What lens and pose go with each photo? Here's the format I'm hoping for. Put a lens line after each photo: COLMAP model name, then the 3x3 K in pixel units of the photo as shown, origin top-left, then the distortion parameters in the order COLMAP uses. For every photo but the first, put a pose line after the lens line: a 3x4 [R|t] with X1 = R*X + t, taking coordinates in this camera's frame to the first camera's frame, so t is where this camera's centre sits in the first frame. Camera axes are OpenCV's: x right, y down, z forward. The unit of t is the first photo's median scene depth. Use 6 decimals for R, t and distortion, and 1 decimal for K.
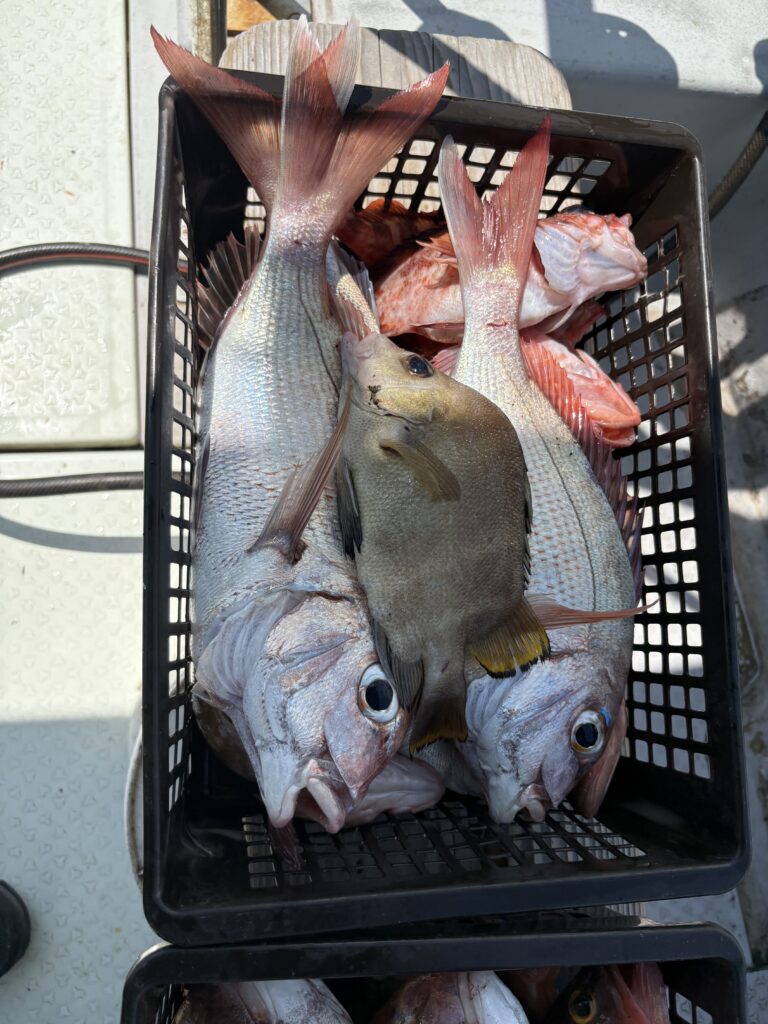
lens RADIAL K [[788.1, 0, 378.5], [0, 788.1, 504.7], [0, 0, 1]] dist [-0.002840, -0.010972]
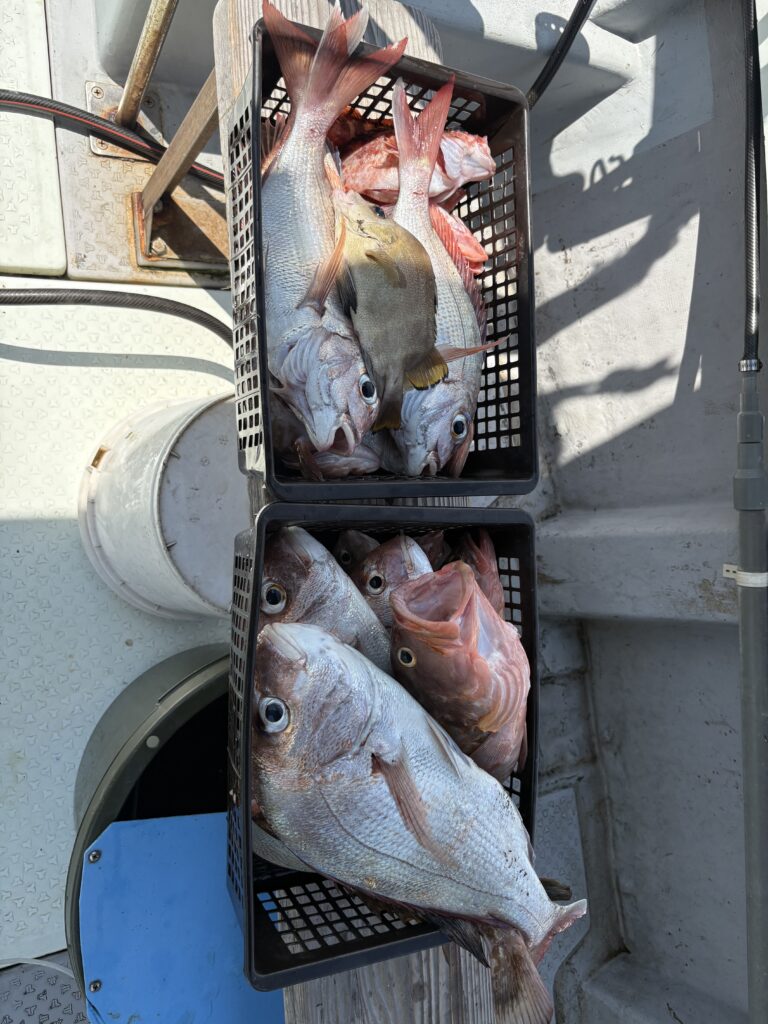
lens RADIAL K [[788.1, 0, 378.5], [0, 788.1, 504.7], [0, 0, 1]] dist [-0.002840, -0.010972]
pose [[0.951397, -0.015919, 0.307555, -0.495367], [-0.021599, 0.992755, 0.118201, 0.259419], [-0.307208, -0.119099, 0.944160, -0.724448]]
